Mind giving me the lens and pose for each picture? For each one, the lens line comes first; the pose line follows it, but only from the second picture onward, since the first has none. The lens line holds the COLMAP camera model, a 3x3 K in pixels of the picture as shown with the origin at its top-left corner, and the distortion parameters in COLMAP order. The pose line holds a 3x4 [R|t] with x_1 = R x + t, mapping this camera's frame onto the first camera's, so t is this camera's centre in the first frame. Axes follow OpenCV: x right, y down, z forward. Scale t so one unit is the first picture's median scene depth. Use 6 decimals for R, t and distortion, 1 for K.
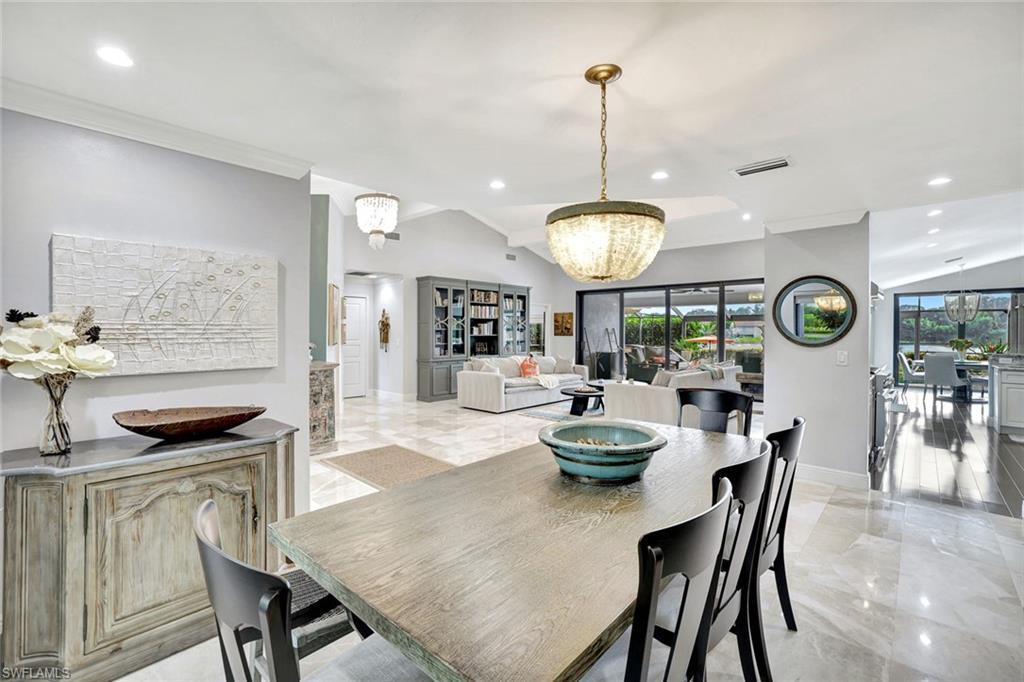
lens RADIAL K [[448.0, 0, 512.2], [0, 448.0, 336.6], [0, 0, 1]] dist [-0.001135, 0.002563]
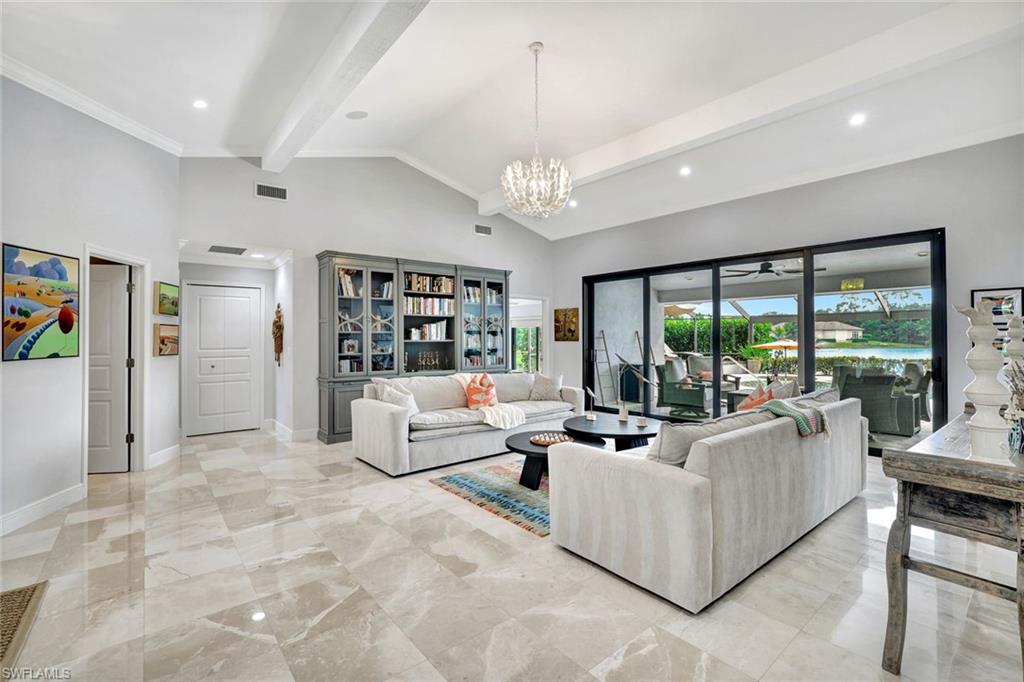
lens RADIAL K [[448.0, 0, 512.5], [0, 448.0, 338.7], [0, 0, 1]] dist [-0.001135, 0.002563]
pose [[0.991621, -0.003983, -0.129120, 0.145242], [0.003053, 0.999968, -0.007398, -0.000868], [0.129145, 0.006941, 0.991601, 0.339070]]
